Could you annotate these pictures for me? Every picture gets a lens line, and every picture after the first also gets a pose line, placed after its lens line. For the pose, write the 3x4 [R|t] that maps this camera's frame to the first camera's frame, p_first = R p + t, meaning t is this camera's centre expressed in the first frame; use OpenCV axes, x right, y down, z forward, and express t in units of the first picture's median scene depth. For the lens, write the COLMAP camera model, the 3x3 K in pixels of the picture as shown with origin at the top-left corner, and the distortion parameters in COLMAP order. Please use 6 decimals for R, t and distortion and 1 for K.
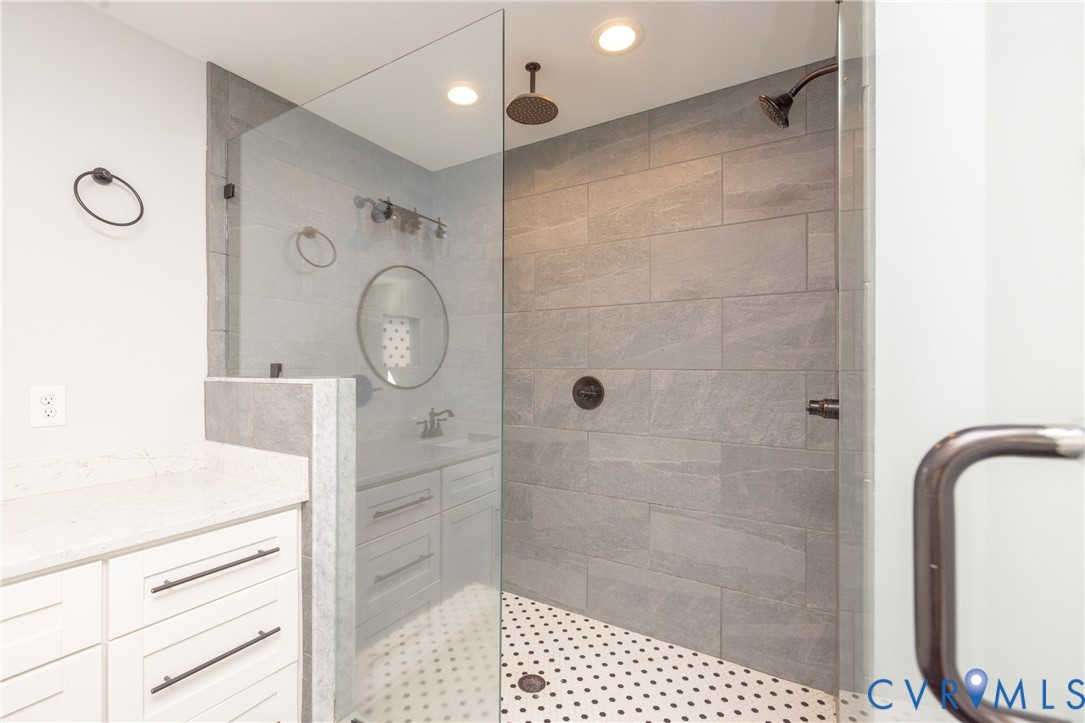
lens RADIAL K [[463.8, 0, 544.5], [0, 463.8, 365.1], [0, 0, 1]] dist [0.004332, 0.000097]
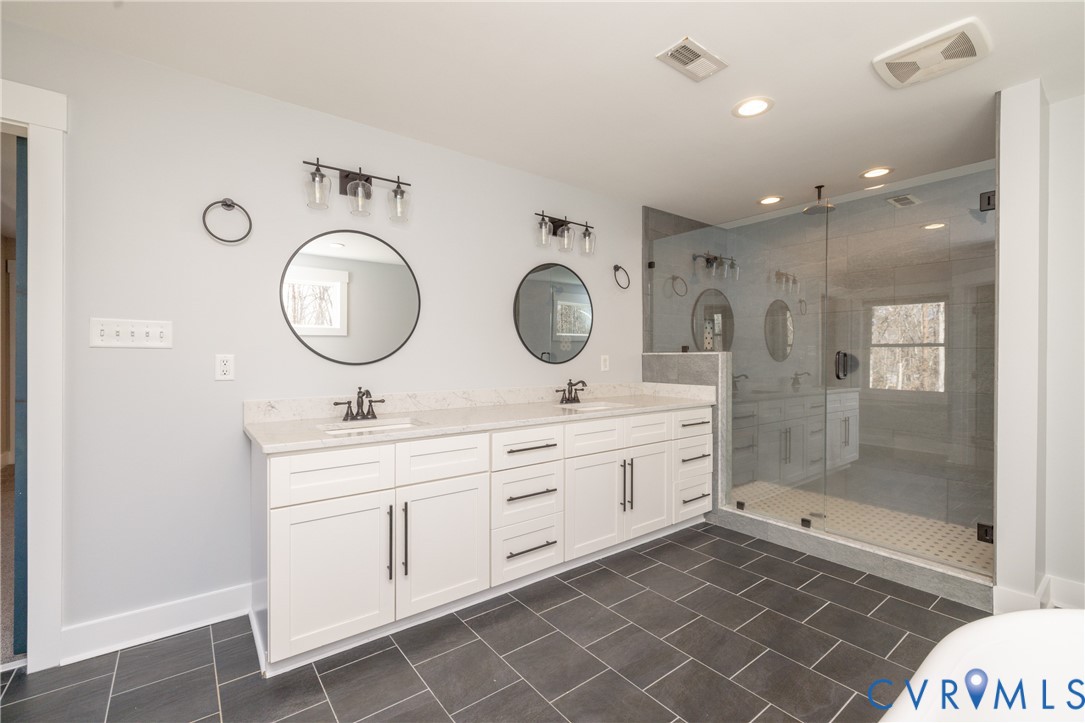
lens RADIAL K [[463.8, 0, 535.7], [0, 463.8, 357.6], [0, 0, 1]] dist [0.004332, 0.000097]
pose [[0.921562, -0.000062, -0.388231, -0.357595], [0.002668, 0.999977, 0.006172, 0.033980], [0.388222, -0.006723, 0.921541, -1.195445]]
